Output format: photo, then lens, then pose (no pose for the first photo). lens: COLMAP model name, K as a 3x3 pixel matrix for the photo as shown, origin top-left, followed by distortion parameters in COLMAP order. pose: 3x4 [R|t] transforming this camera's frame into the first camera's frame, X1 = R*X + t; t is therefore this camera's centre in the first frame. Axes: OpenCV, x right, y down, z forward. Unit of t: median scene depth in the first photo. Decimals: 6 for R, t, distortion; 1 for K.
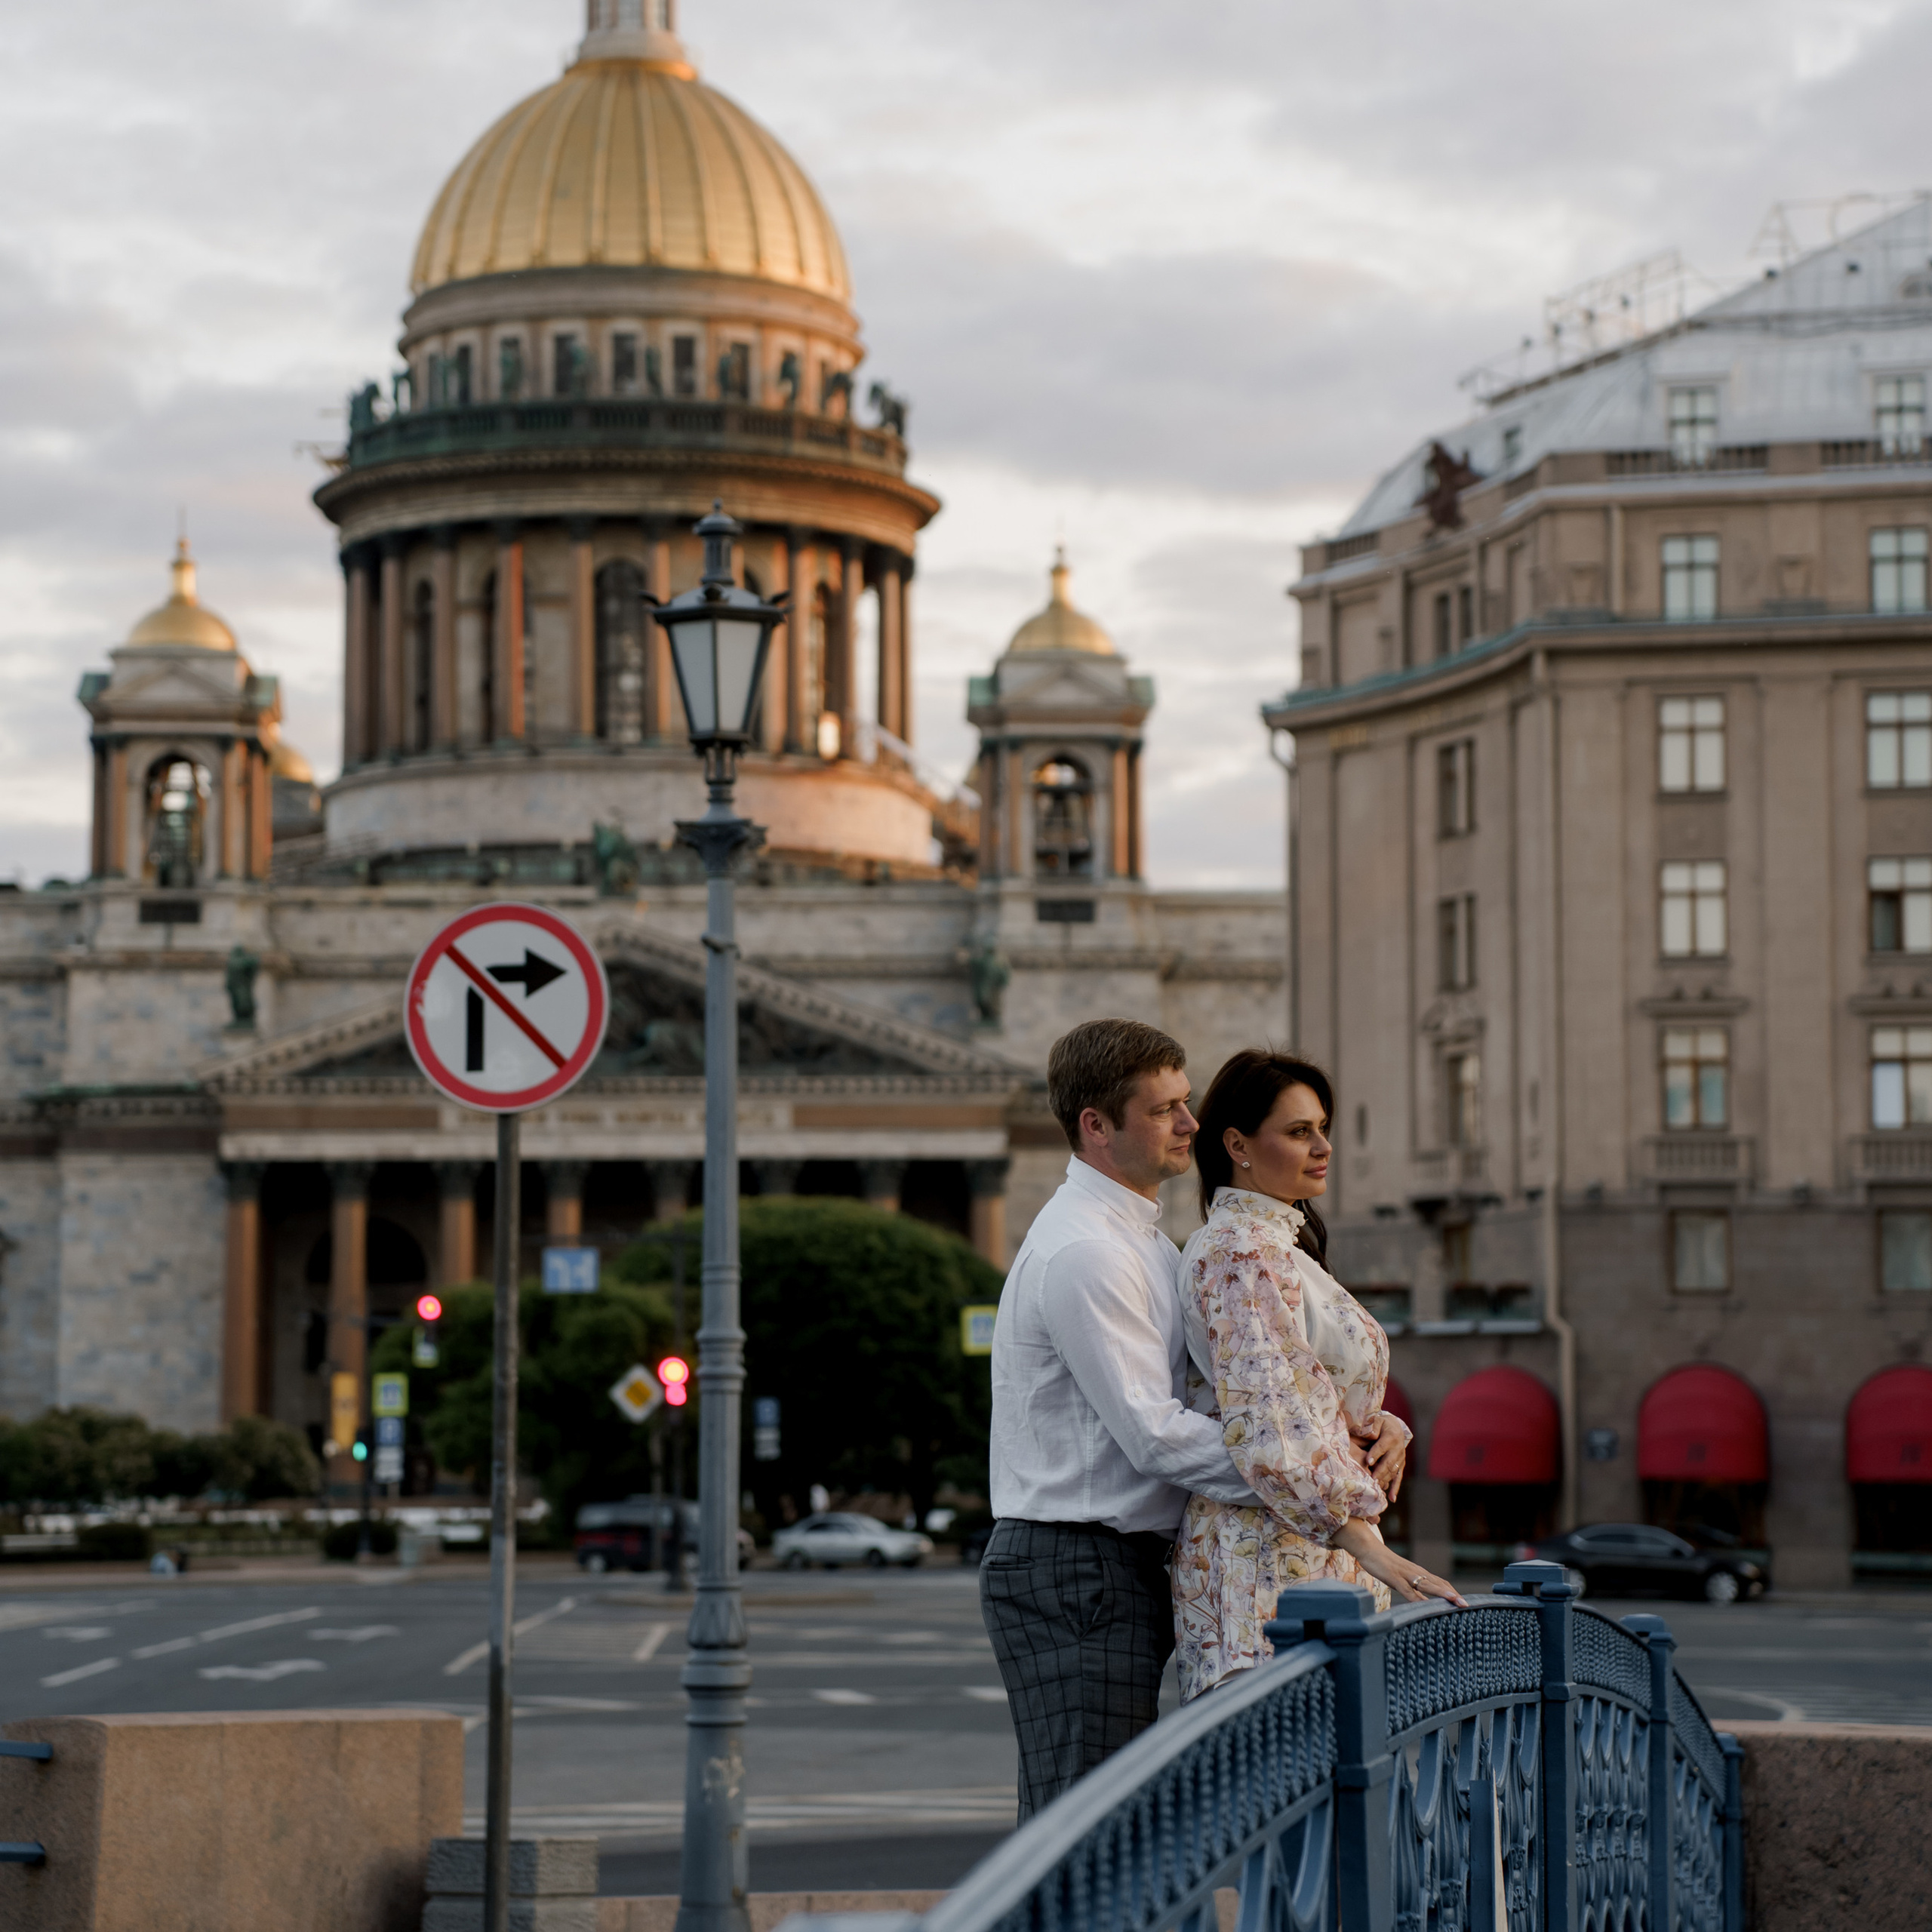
lens RADIAL K [[5343.3, 0, 966.0], [0, 5343.3, 966.0], [0, 0, 1]] dist [0.355743, 0.797166]
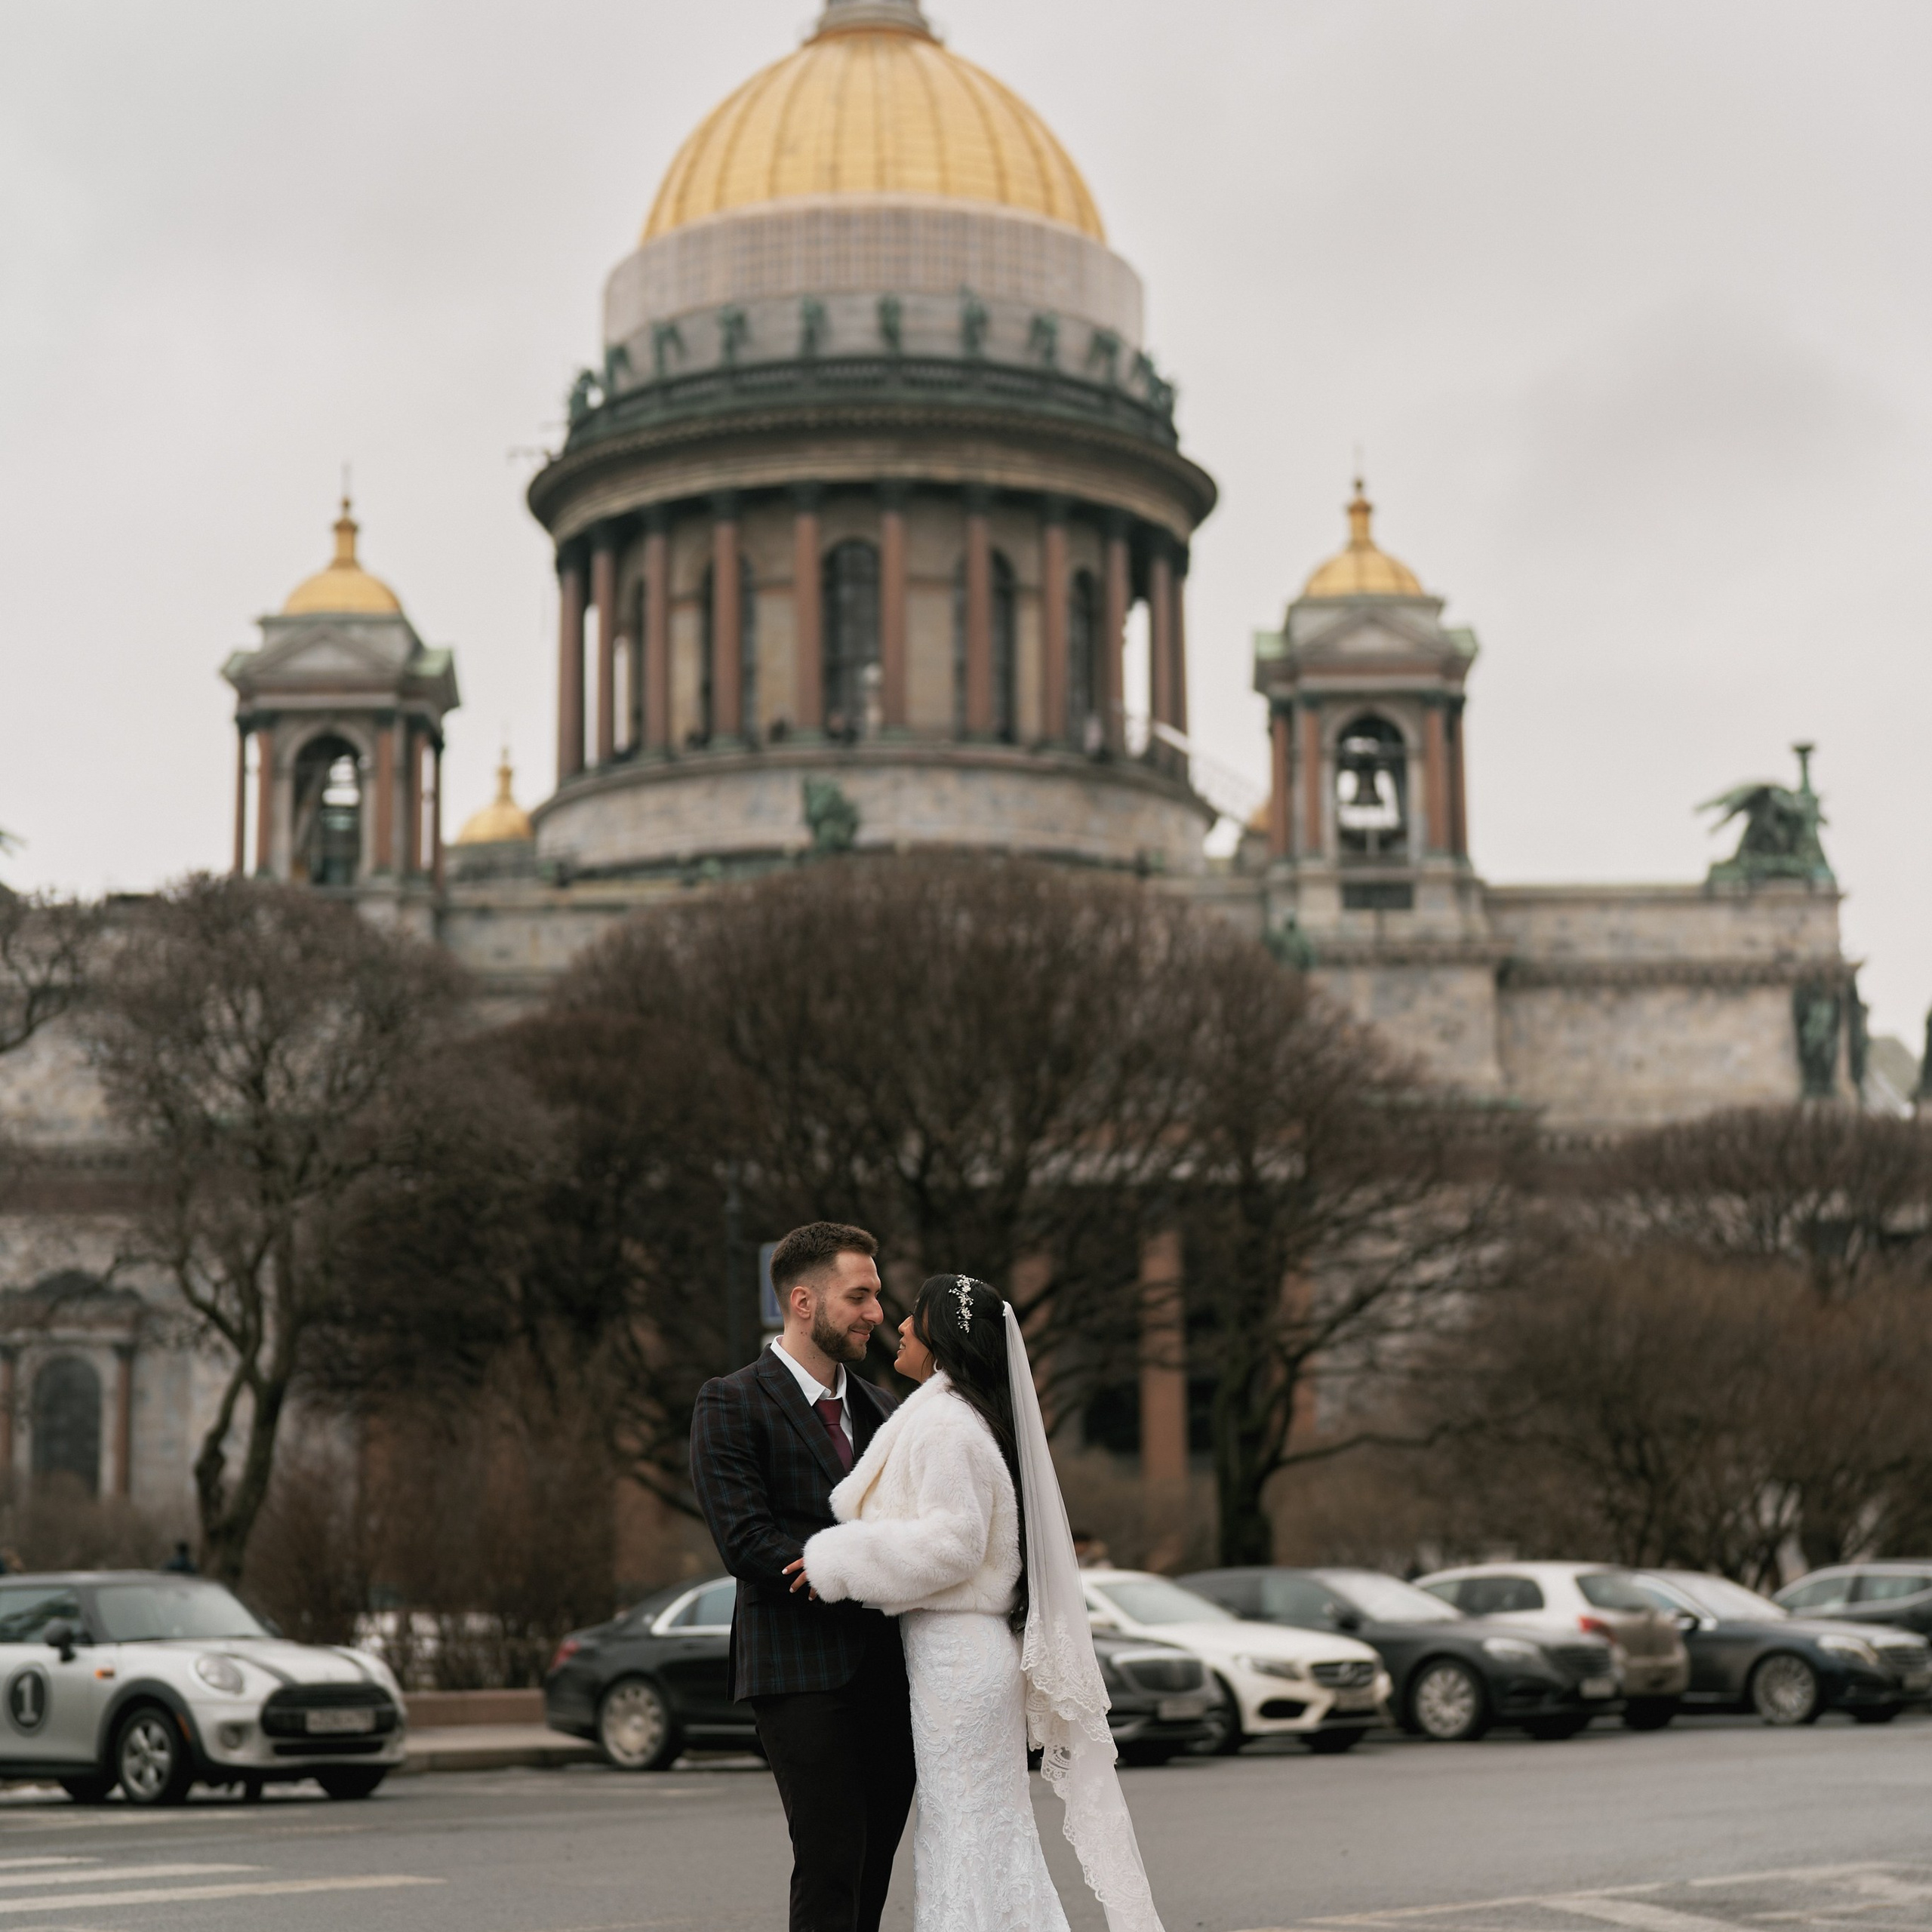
lens RADIAL K [[4033.0, 0, 966.0], [0, 4033.0, 966.0], [0, 0, 1]] dist [-0.033717, -0.112536]
pose [[0.997919, -0.016244, -0.062399, -0.006183], [0.011820, 0.997433, -0.070622, 0.043553], [0.063386, 0.069737, 0.995550, 0.366650]]
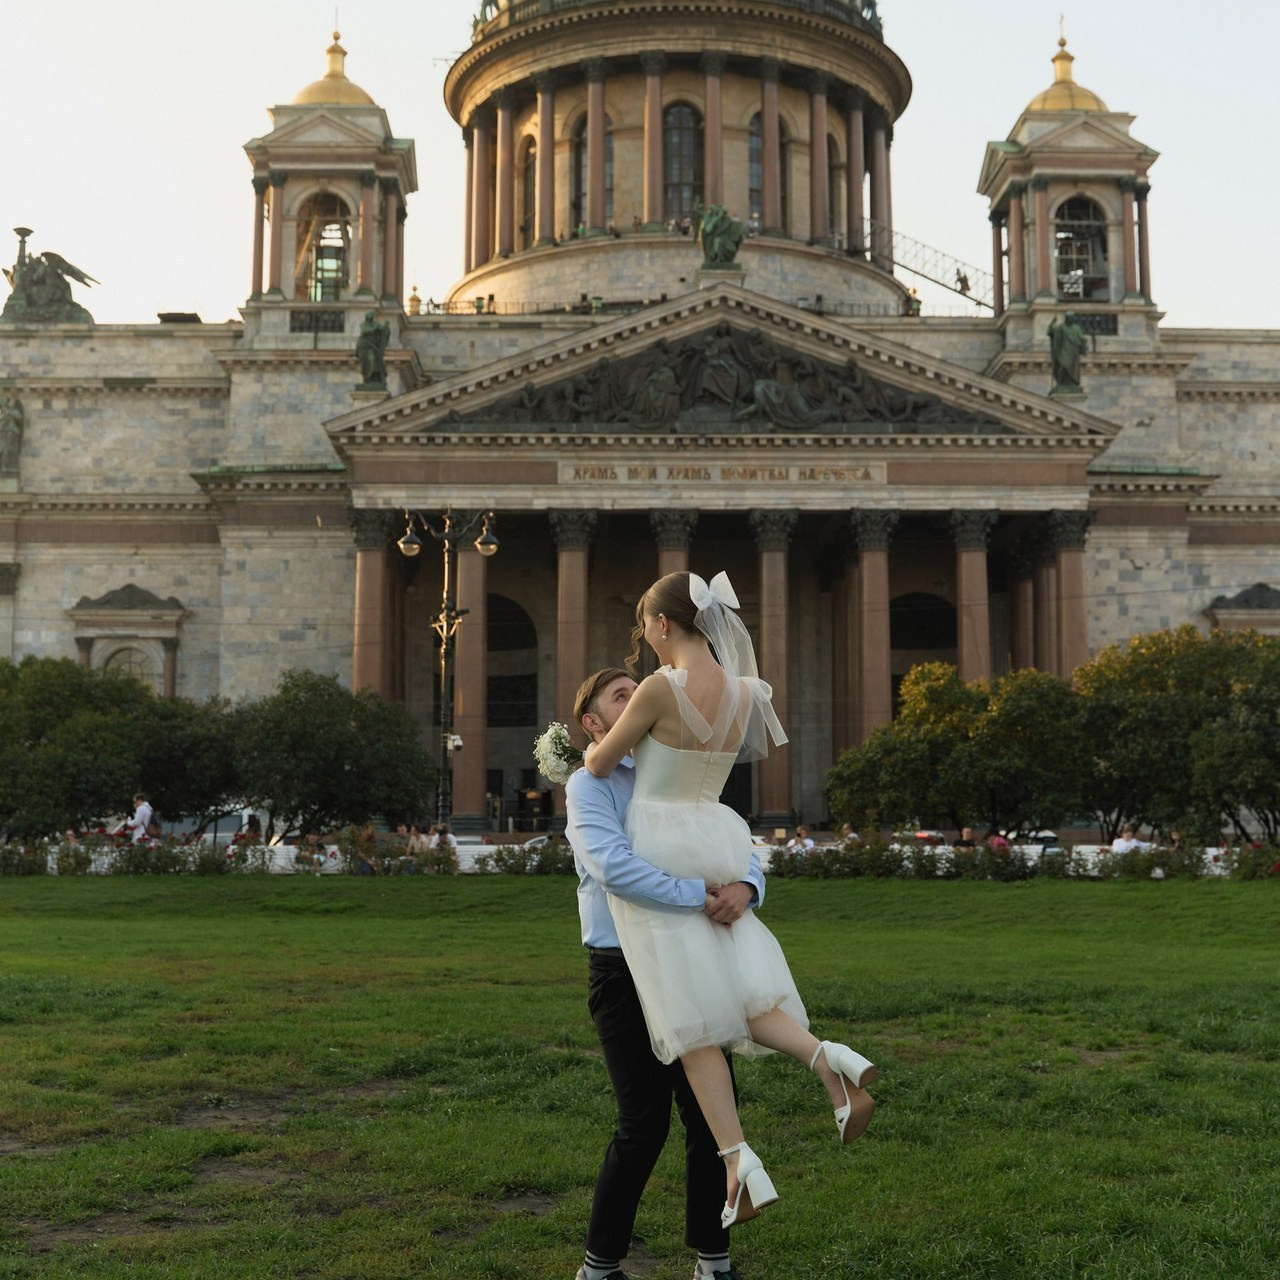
lens RADIAL K [[1811.6, 0, 660.7], [0, 1811.6, 599.5], [0, 0, 1]] dist [-0.031869, -0.044056]
pose [[0.999985, -0.000506, -0.005368, -0.071070], [0.000323, 0.999421, -0.034034, 0.061557], [0.005382, 0.034032, 0.999406, 0.605235]]
